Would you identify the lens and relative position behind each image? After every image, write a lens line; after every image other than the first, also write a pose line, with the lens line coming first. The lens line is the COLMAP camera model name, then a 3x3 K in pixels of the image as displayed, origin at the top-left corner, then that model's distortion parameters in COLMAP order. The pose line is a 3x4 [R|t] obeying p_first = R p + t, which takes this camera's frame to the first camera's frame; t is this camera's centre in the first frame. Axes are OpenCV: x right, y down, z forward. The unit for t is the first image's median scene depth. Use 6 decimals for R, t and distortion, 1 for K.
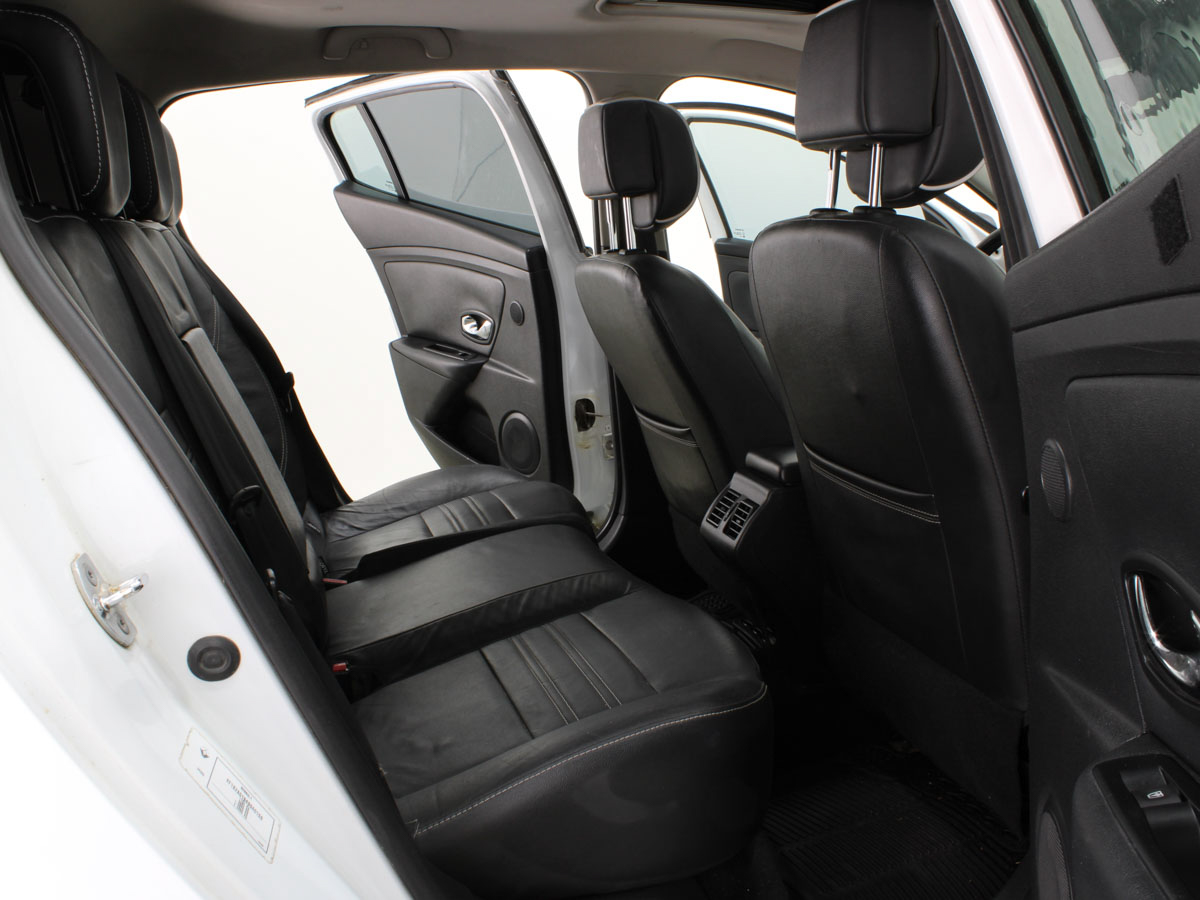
lens RADIAL K [[1096.1, 0, 600.0], [0, 1096.1, 450.0], [0, 0, 1]] dist [-0.172602, 0.117602]
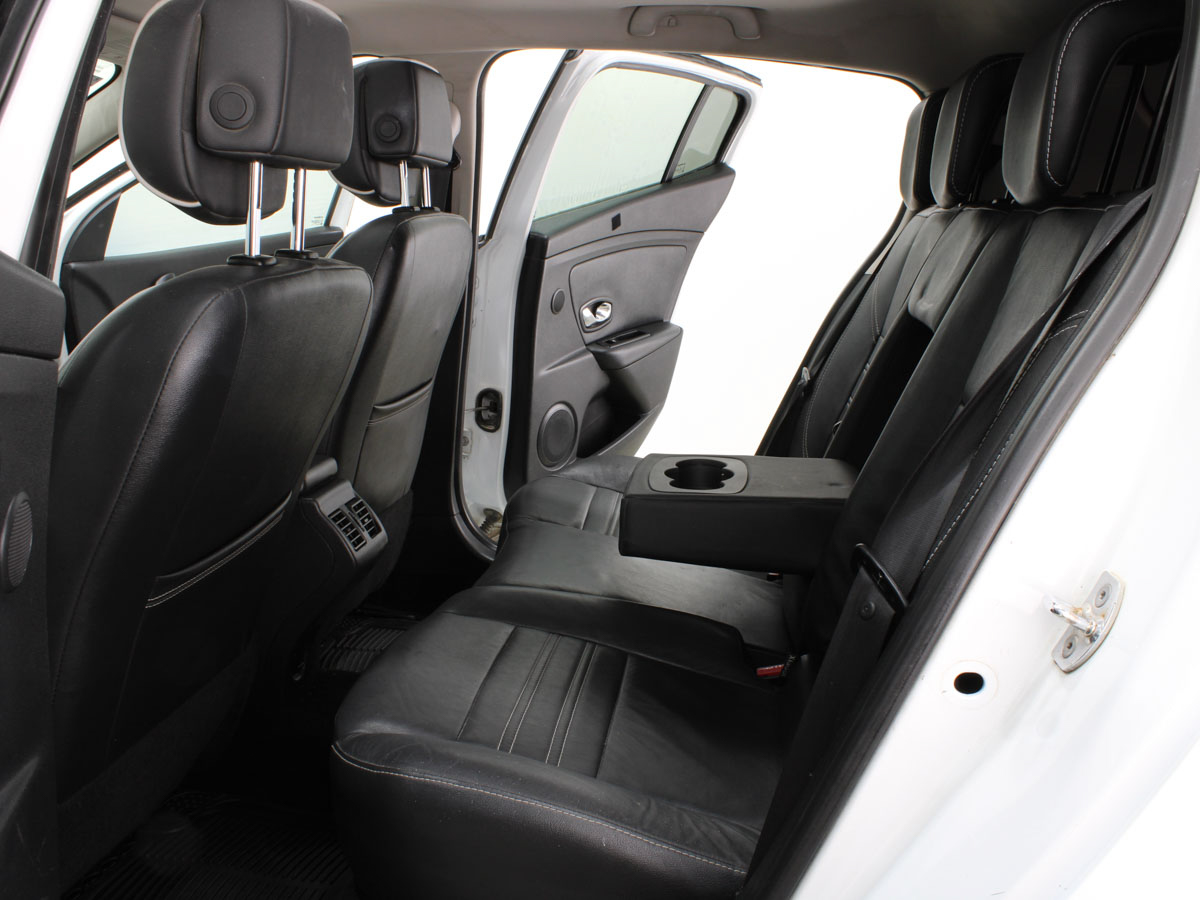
lens RADIAL K [[1096.1, 0, 600.0], [0, 1096.1, 450.0], [0, 0, 1]] dist [-0.172602, 0.117602]
pose [[-0.910812, -0.109797, 0.397952, -0.434374], [0.054478, 0.923583, 0.379507, -0.342787], [-0.409211, 0.367339, -0.835230, 1.671026]]
